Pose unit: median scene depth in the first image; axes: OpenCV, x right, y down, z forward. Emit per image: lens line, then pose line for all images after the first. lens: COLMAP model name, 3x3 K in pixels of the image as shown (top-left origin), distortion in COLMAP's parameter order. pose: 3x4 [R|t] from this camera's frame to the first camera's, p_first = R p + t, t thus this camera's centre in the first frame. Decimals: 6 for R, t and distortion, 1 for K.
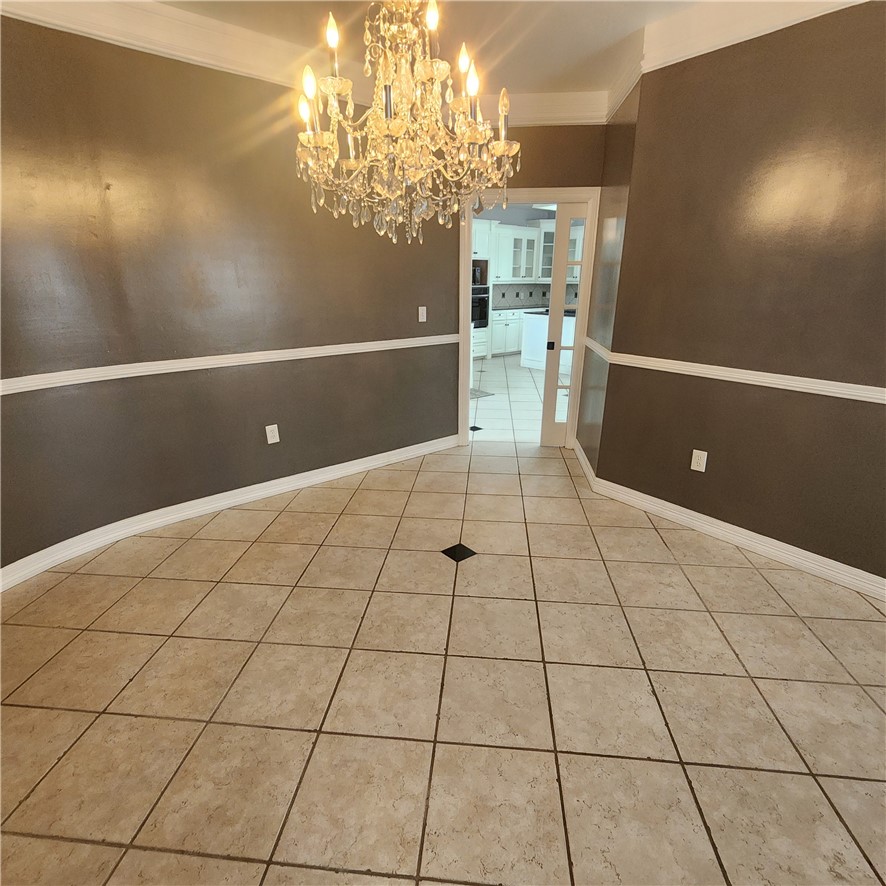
lens RADIAL K [[482.6, 0, 443.0], [0, 482.6, 443.0], [0, 0, 1]] dist [0.003234, 0.000493]
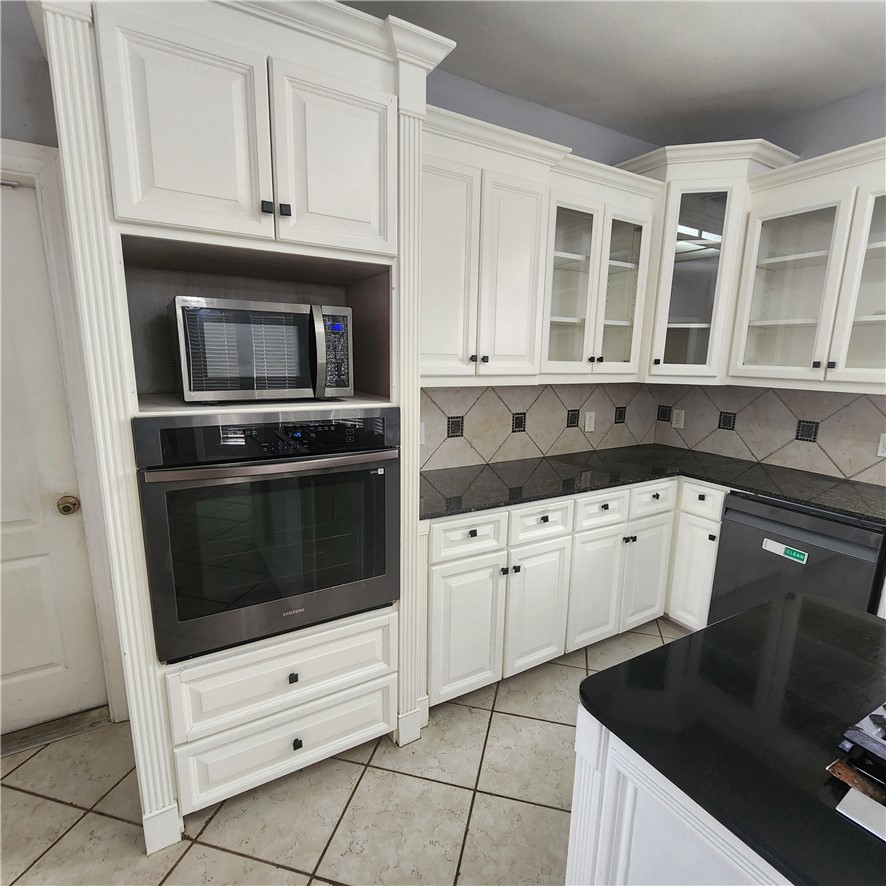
lens RADIAL K [[490.5, 0, 443.0], [0, 490.5, 443.0], [0, 0, 1]] dist [-0.053685, 0.000517]
pose [[0.989622, 0.053977, -0.133173, 0.124604], [-0.072231, 0.988031, -0.136297, -0.261898], [0.124222, 0.144501, 0.981676, 0.750694]]
